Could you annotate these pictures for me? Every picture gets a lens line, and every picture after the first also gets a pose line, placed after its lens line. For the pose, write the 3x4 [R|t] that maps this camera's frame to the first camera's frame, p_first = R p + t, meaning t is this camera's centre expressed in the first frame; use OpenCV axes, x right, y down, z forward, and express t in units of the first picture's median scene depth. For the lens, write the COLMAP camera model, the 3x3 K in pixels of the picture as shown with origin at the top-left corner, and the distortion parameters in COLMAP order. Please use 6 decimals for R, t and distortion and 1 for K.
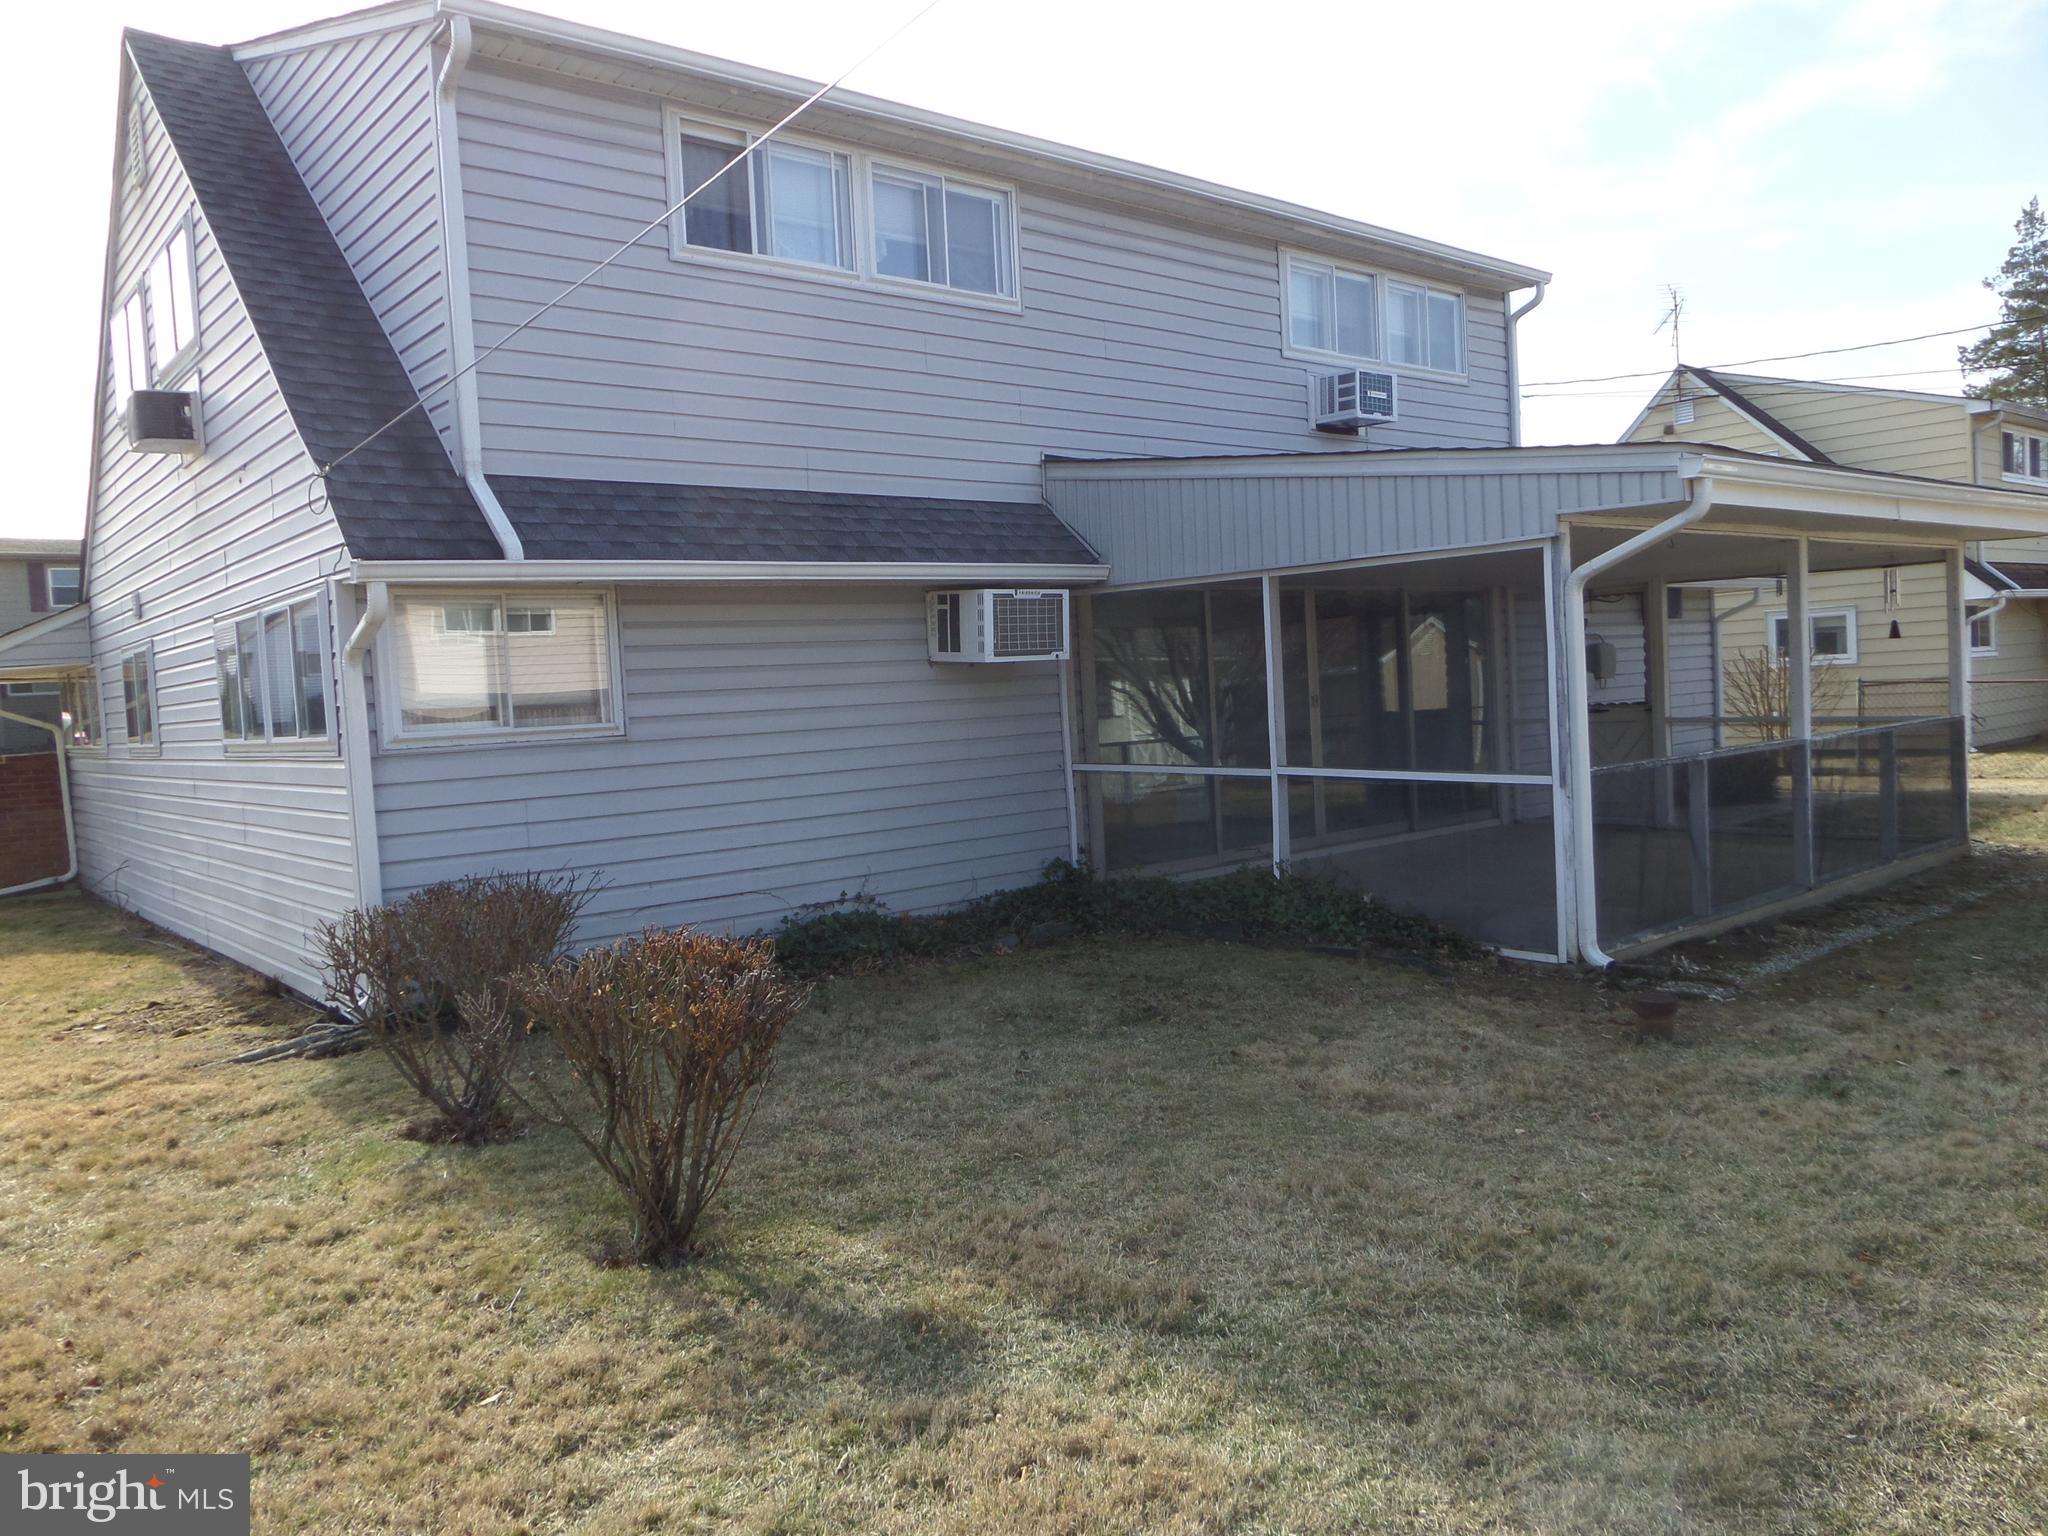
lens RADIAL K [[1473.7, 0, 1019.2], [0, 1473.7, 769.4], [0, 0, 1]] dist [-0.005886, -0.022067]
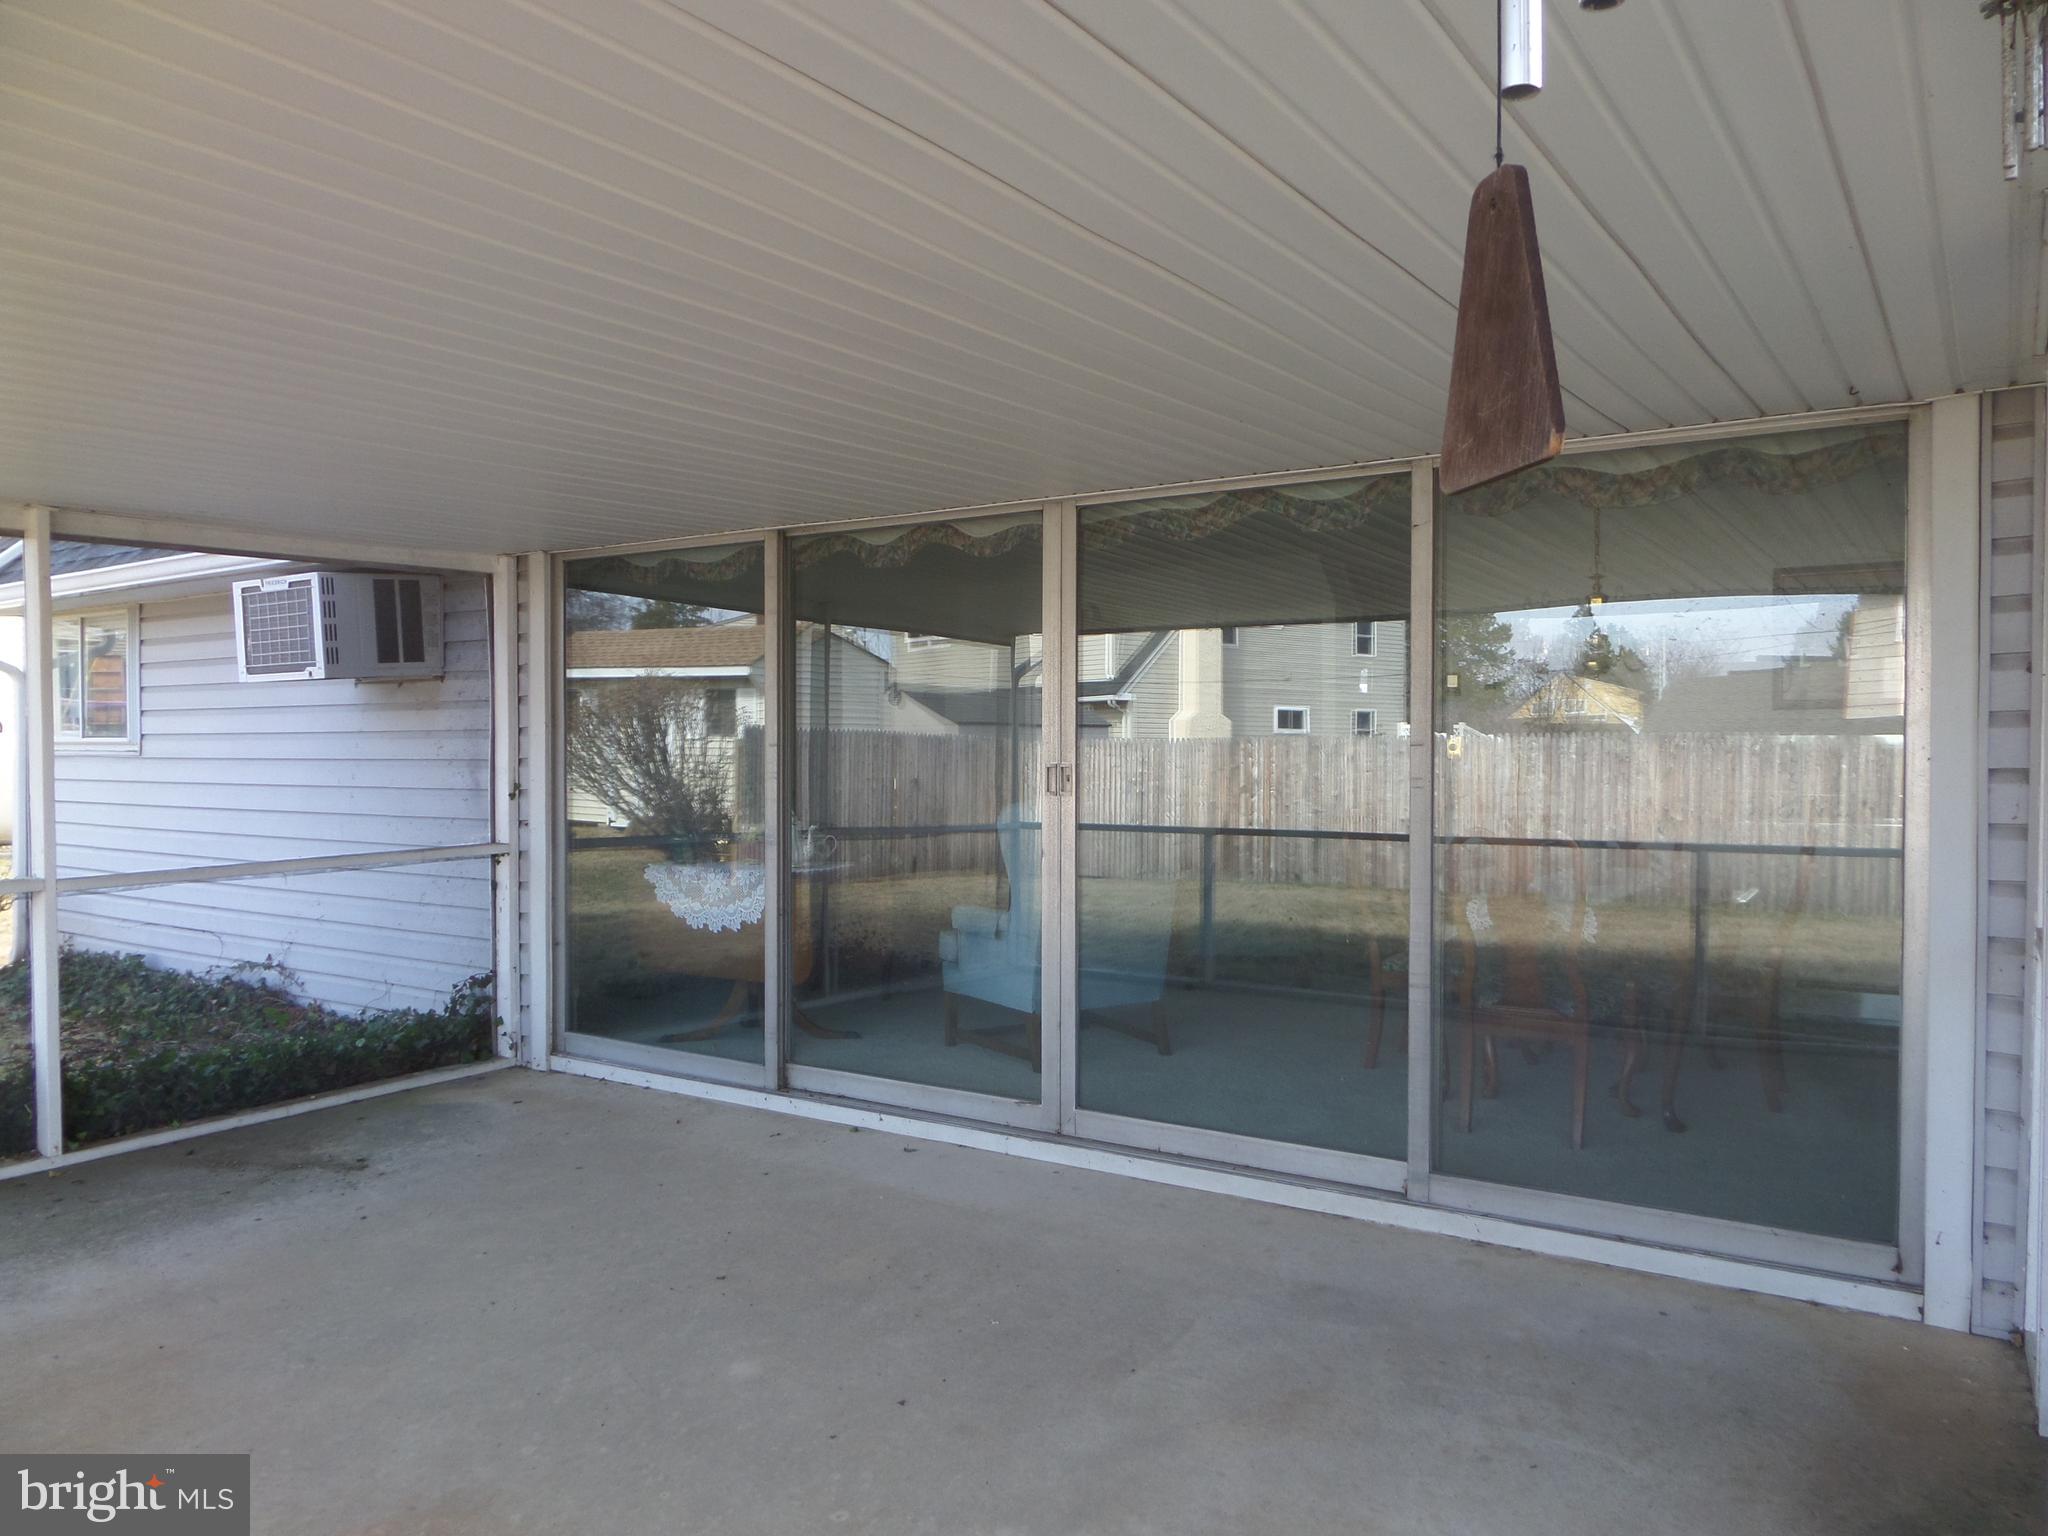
lens RADIAL K [[1473.7, 0, 1019.2], [0, 1473.7, 769.4], [0, 0, 1]] dist [-0.005886, -0.022067]
pose [[0.277878, 0.068994, -0.958136, 0.776063], [-0.062943, 0.996582, 0.053508, -0.091704], [0.958552, 0.045439, 0.281271, 1.151544]]
